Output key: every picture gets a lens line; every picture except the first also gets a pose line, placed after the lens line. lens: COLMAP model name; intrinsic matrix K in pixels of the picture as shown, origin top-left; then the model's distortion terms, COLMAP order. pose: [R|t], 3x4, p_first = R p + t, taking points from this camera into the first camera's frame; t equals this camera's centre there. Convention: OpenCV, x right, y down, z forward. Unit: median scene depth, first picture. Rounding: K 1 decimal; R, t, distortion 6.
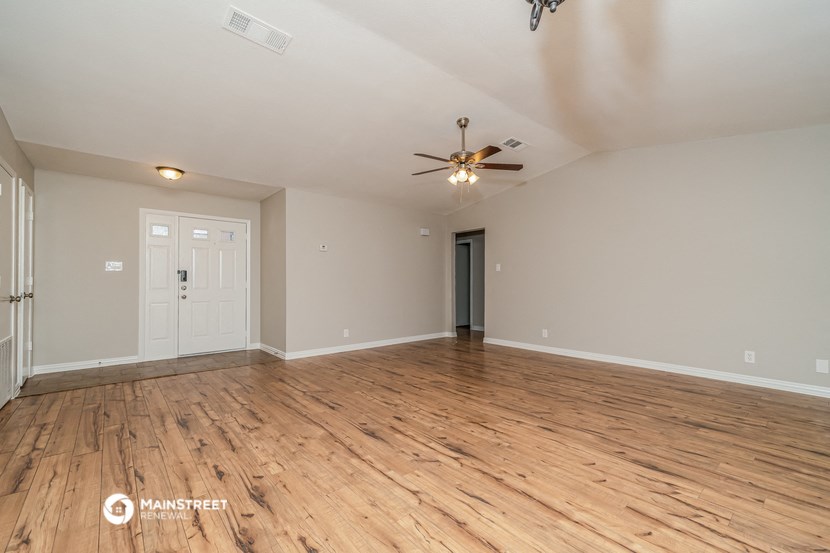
lens RADIAL K [[358.3, 0, 422.5], [0, 358.3, 278.2], [0, 0, 1]] dist [0.007308, 0.000217]
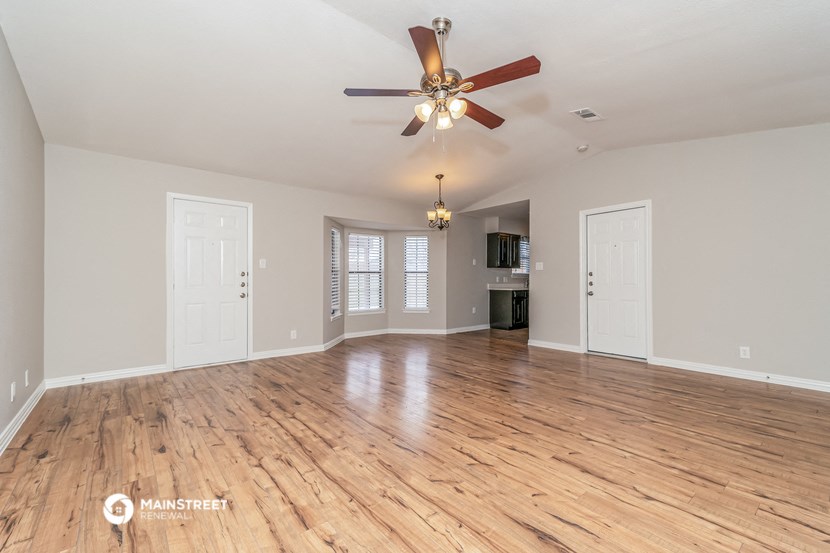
lens RADIAL K [[358.3, 0, 422.5], [0, 358.3, 278.2], [0, 0, 1]] dist [0.007308, 0.000217]
pose [[-0.999783, 0.002479, 0.020663, 0.184528], [0.002087, 0.999818, -0.018973, 0.031834], [-0.020706, -0.018926, -0.999606, 2.245611]]
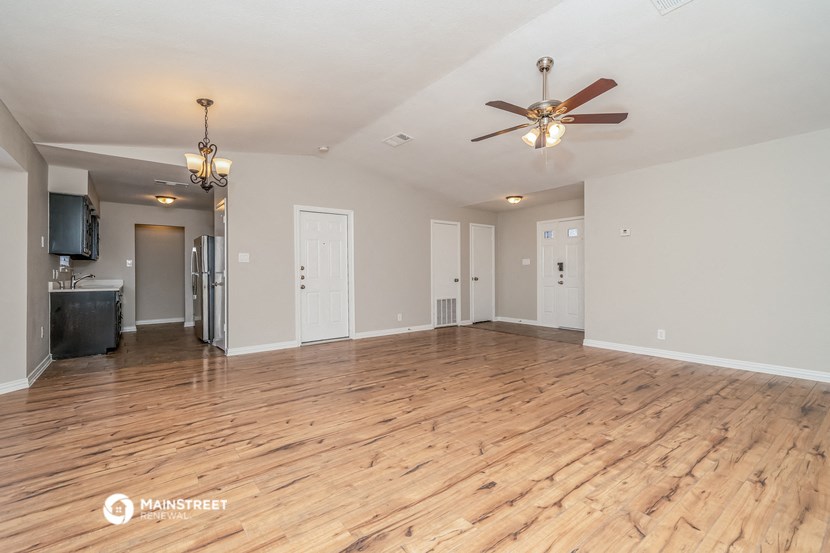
lens RADIAL K [[367.8, 0, 416.0], [0, 367.8, 273.7], [0, 0, 1]] dist [0.007989, 0.000665]
pose [[-0.061936, 0.001313, -0.998079, 1.230417], [0.020758, 0.999785, 0.000027, 0.028677], [0.997864, -0.020716, -0.061950, 1.067200]]
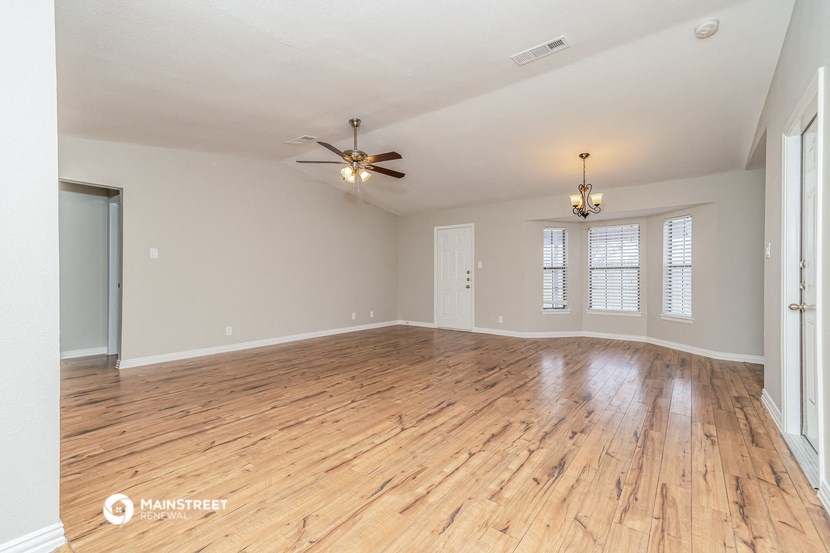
lens RADIAL K [[358.3, 0, 422.5], [0, 358.3, 278.2], [0, 0, 1]] dist [0.007308, 0.000217]
pose [[-0.210872, -0.005420, 0.977499, -1.300025], [-0.015715, 0.999874, 0.002154, 0.019048], [-0.977387, -0.014907, -0.210931, 1.409403]]
